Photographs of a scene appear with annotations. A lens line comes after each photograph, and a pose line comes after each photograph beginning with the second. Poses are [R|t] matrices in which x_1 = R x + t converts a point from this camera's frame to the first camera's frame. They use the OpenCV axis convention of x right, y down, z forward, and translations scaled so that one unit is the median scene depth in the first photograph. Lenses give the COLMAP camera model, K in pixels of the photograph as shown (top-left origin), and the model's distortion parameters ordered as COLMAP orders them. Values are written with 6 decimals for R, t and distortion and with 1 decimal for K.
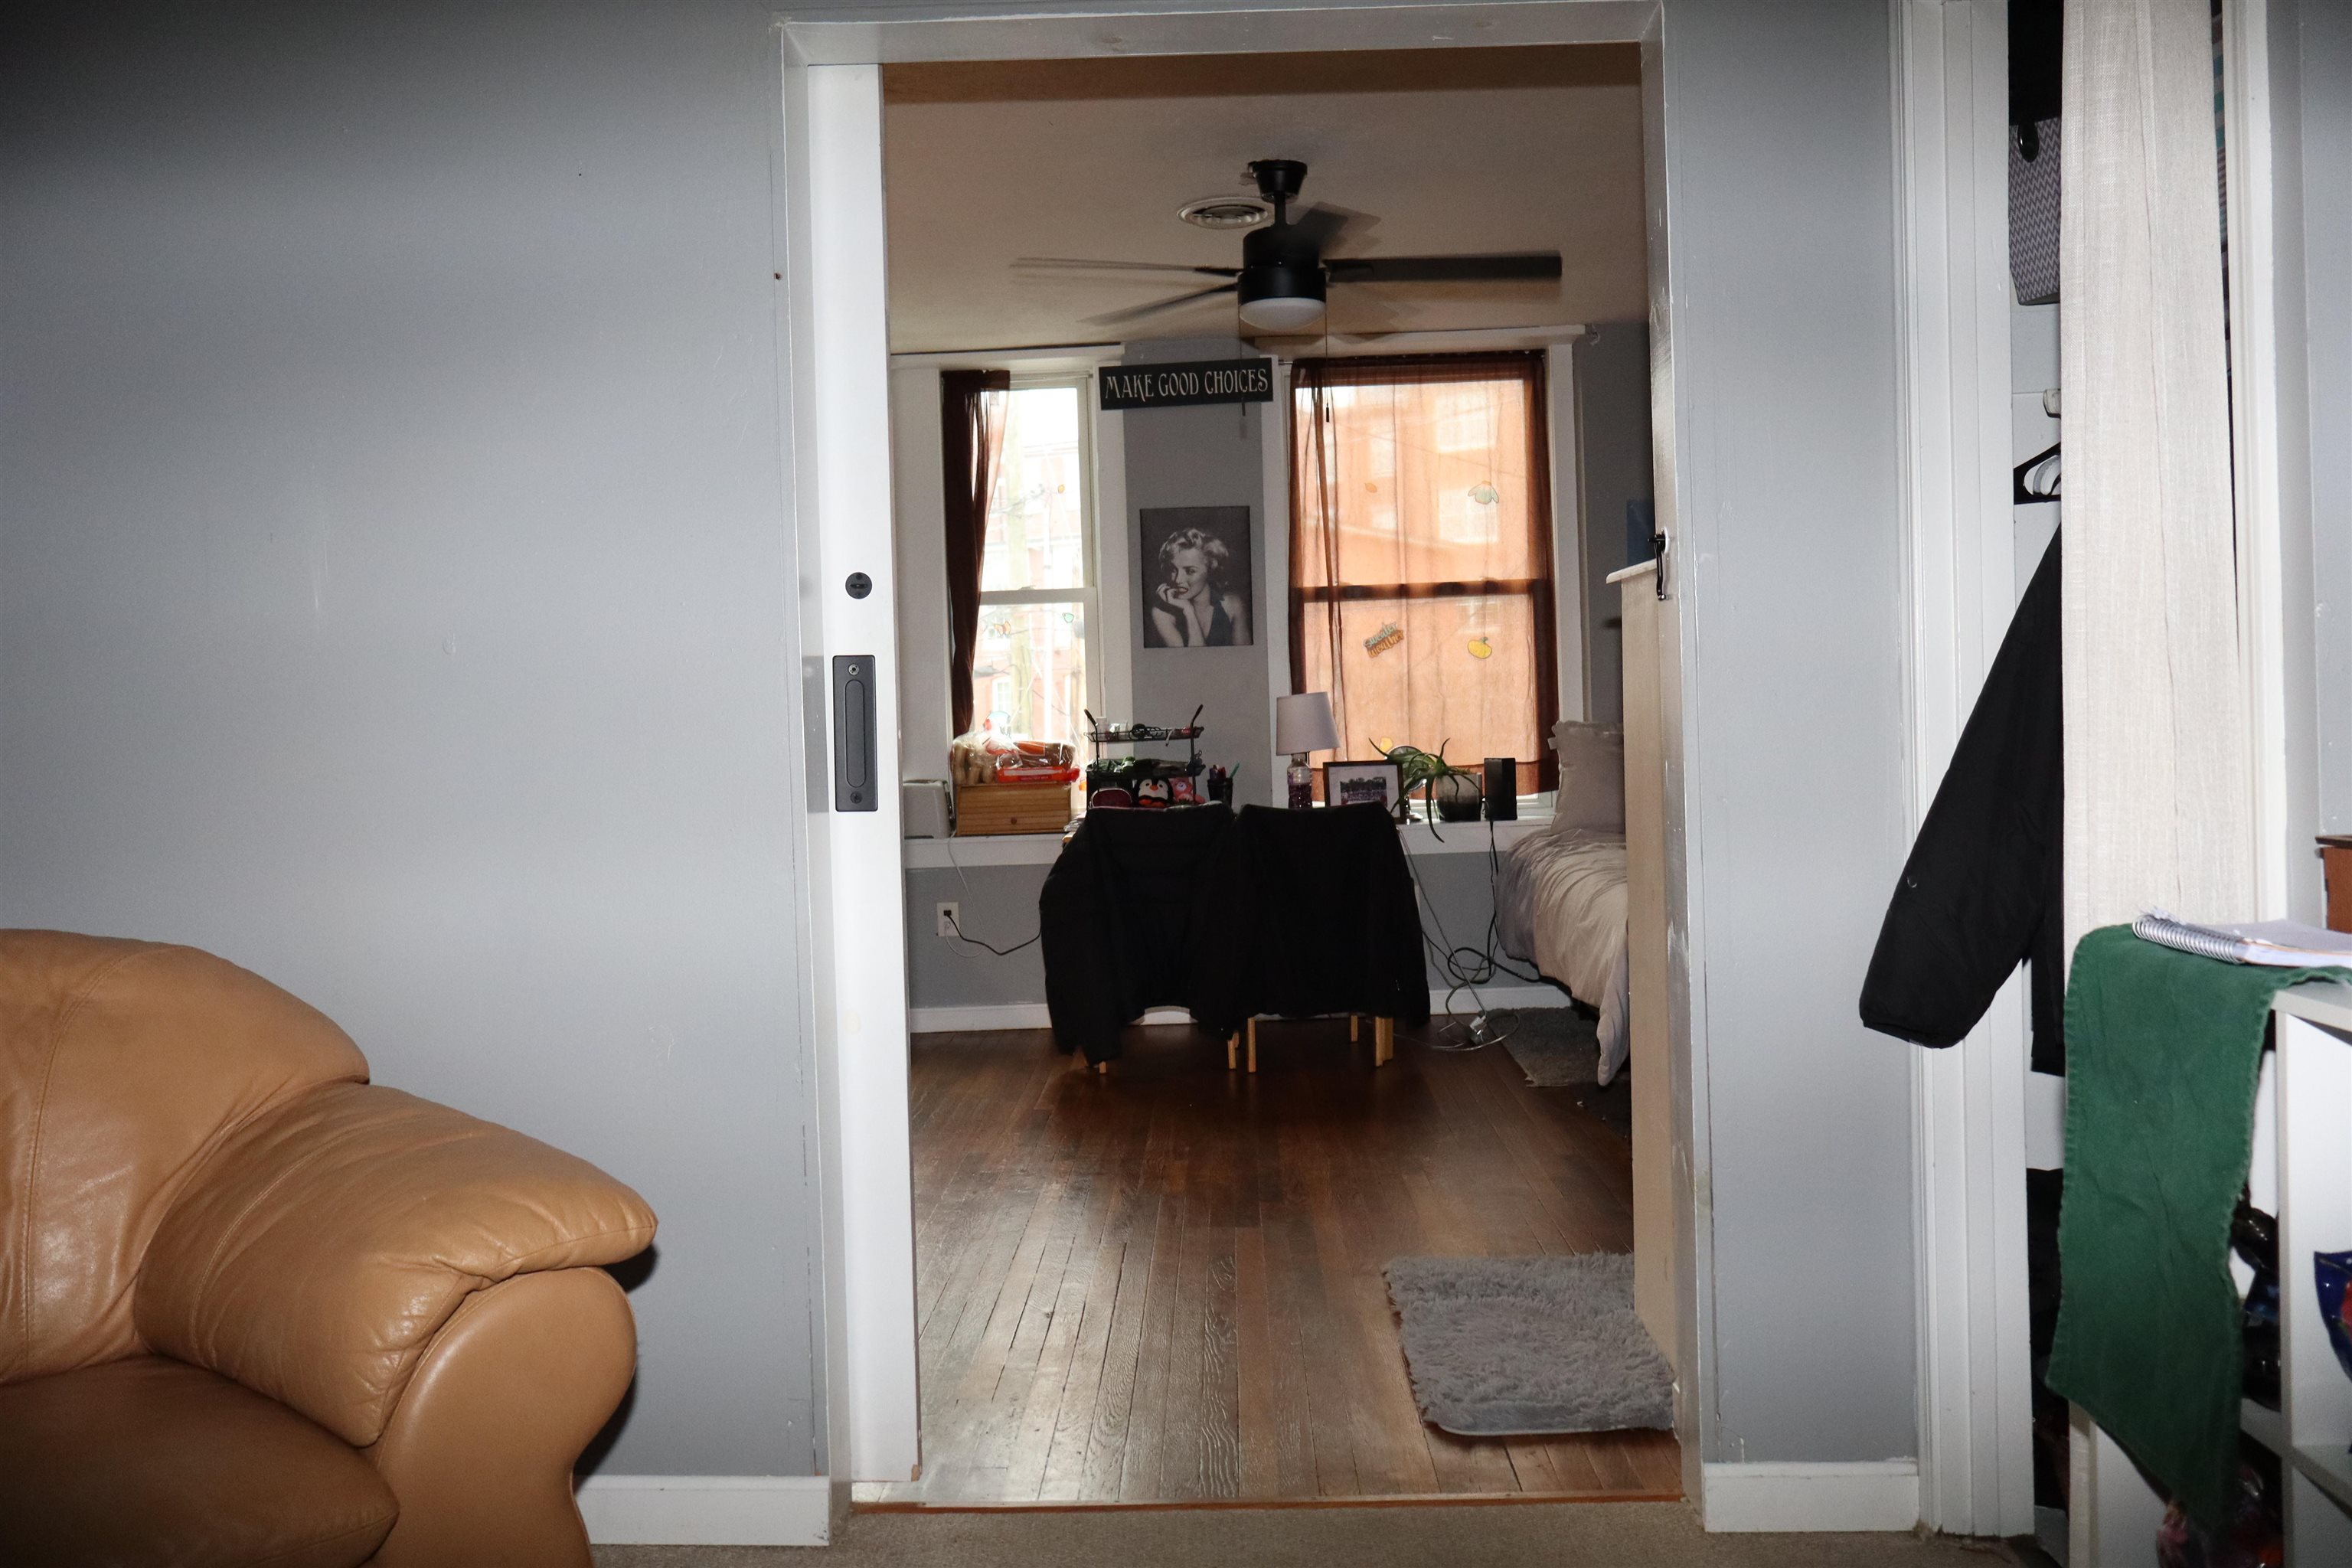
lens RADIAL K [[1960.8, 0, 1177.0], [0, 1960.8, 831.5], [0, 0, 1]] dist [-0.004976, 0.010090]
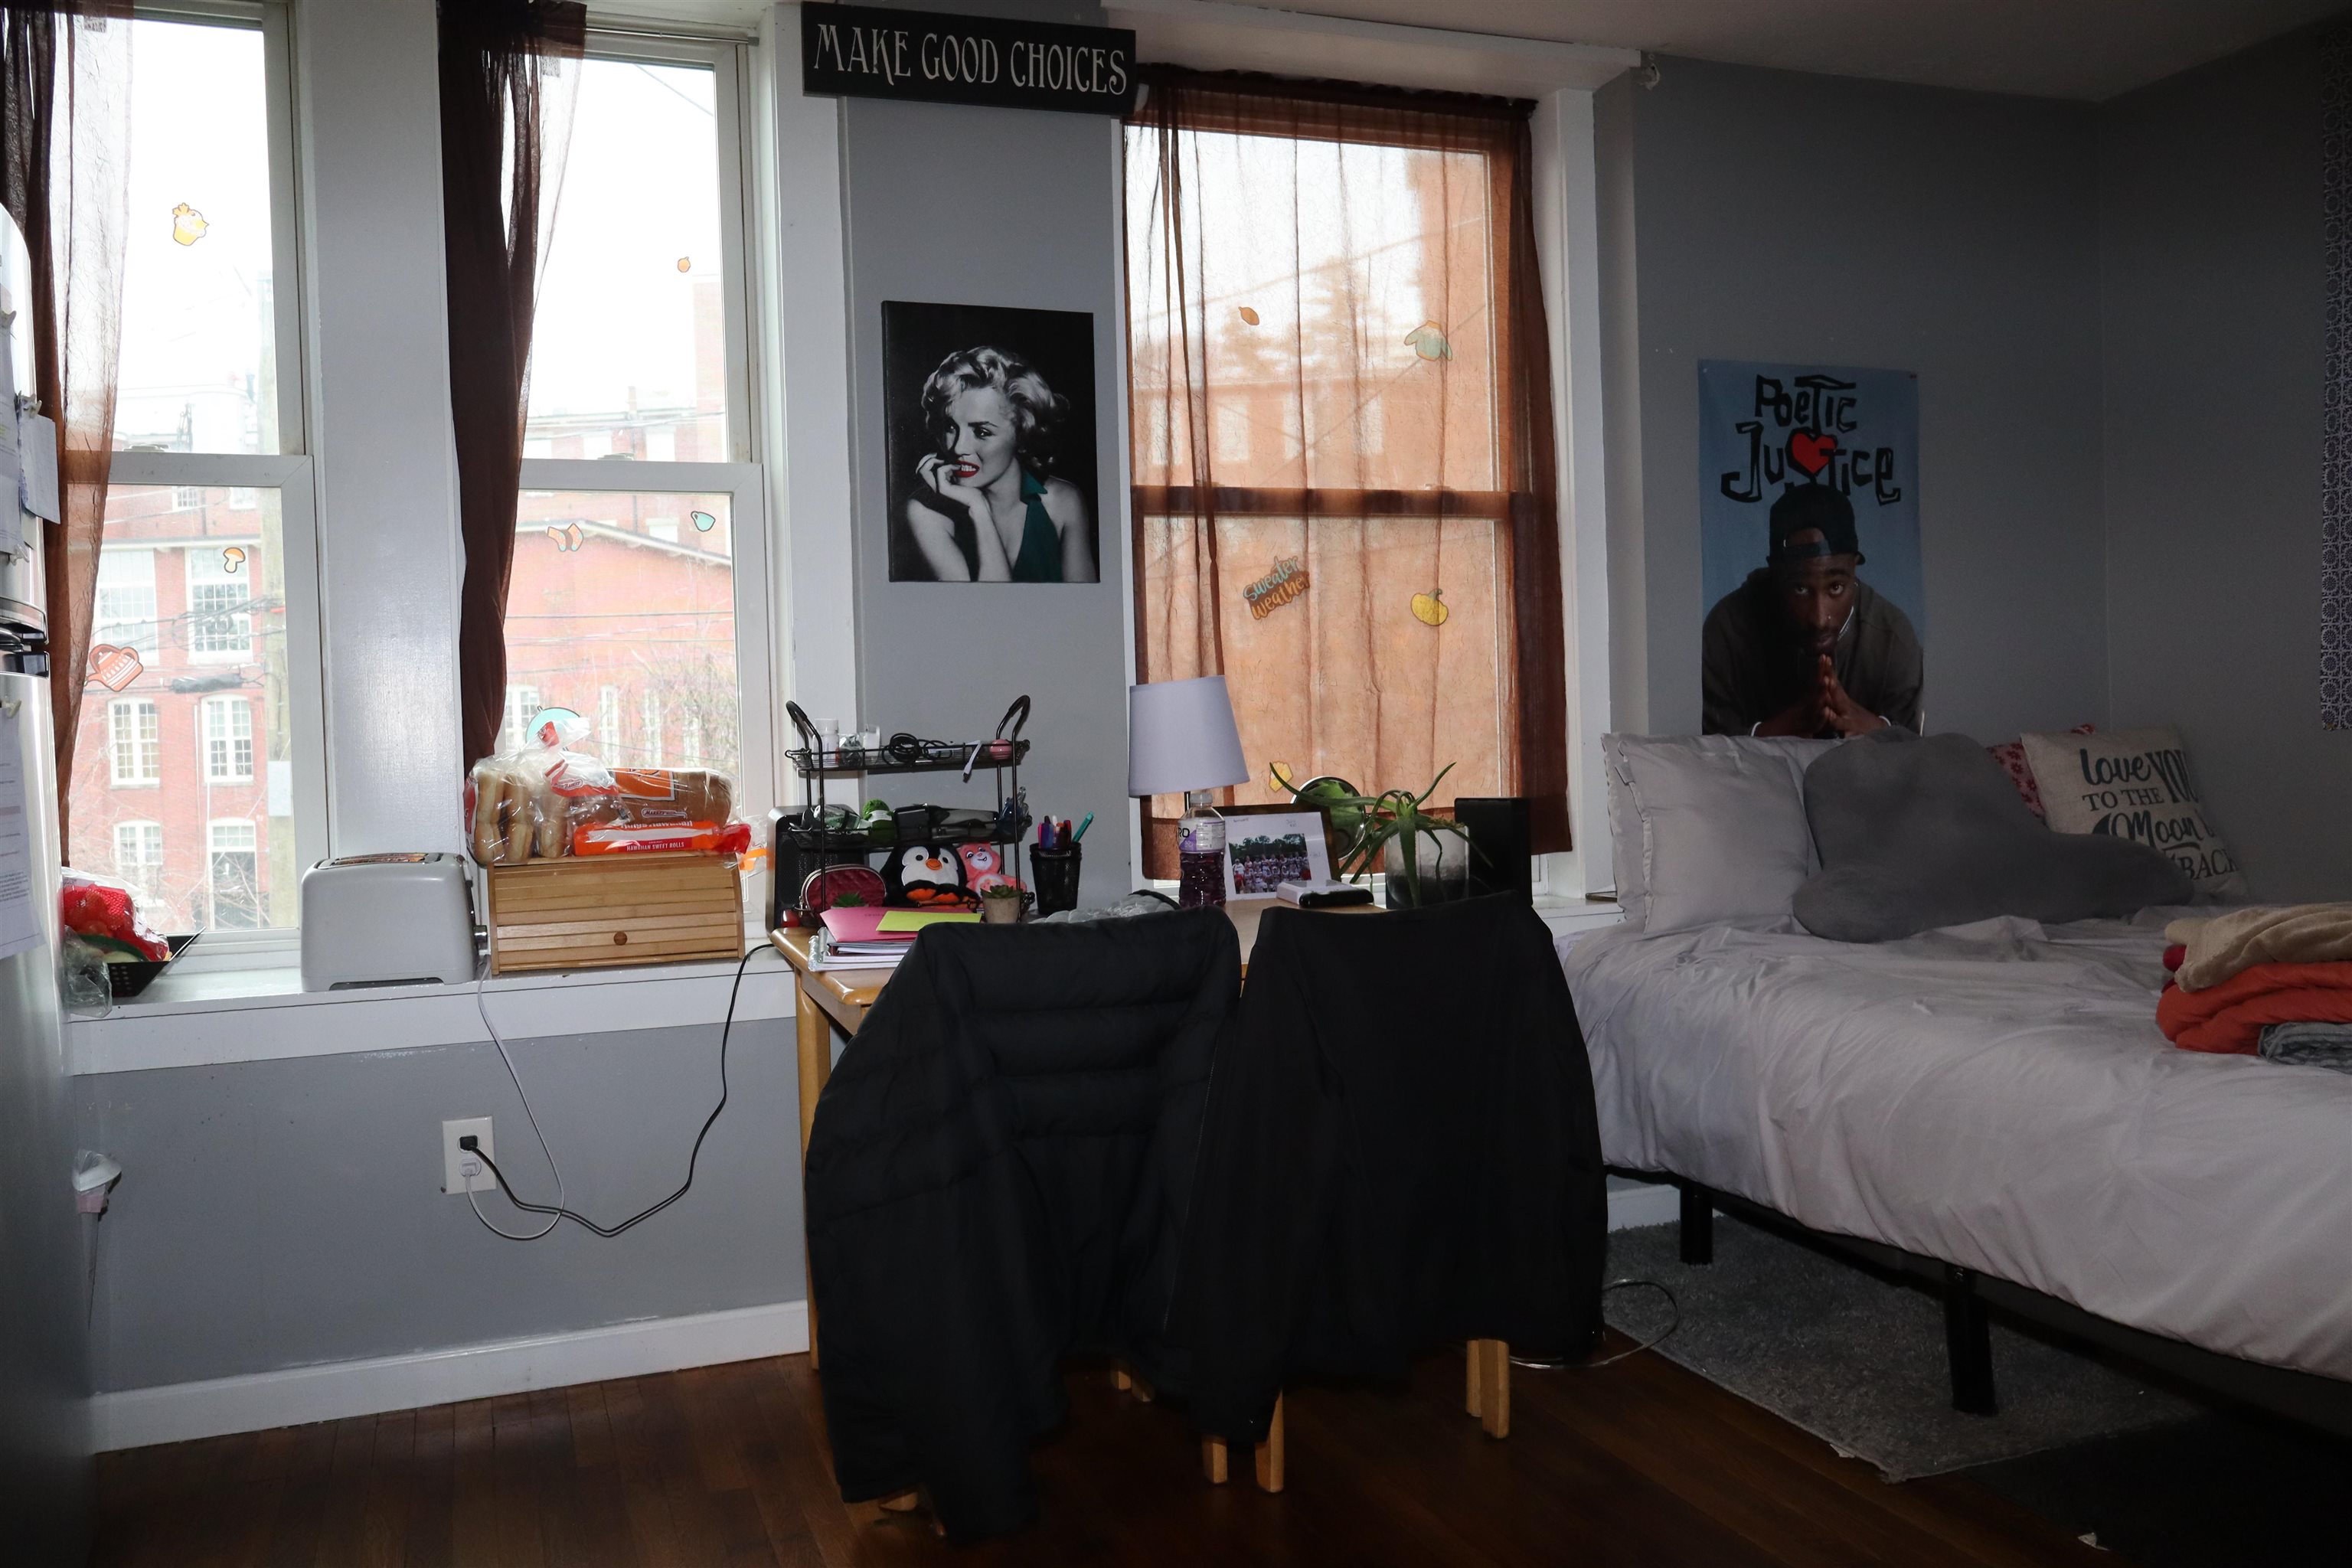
lens RADIAL K [[1960.8, 0, 1169.7], [0, 1960.8, 806.0], [0, 0, 1]] dist [-0.004976, 0.010090]
pose [[0.929726, -0.006370, 0.368196, -0.134475], [0.016247, 0.999586, -0.023731, -0.023925], [-0.367893, 0.028046, 0.929445, 0.515695]]
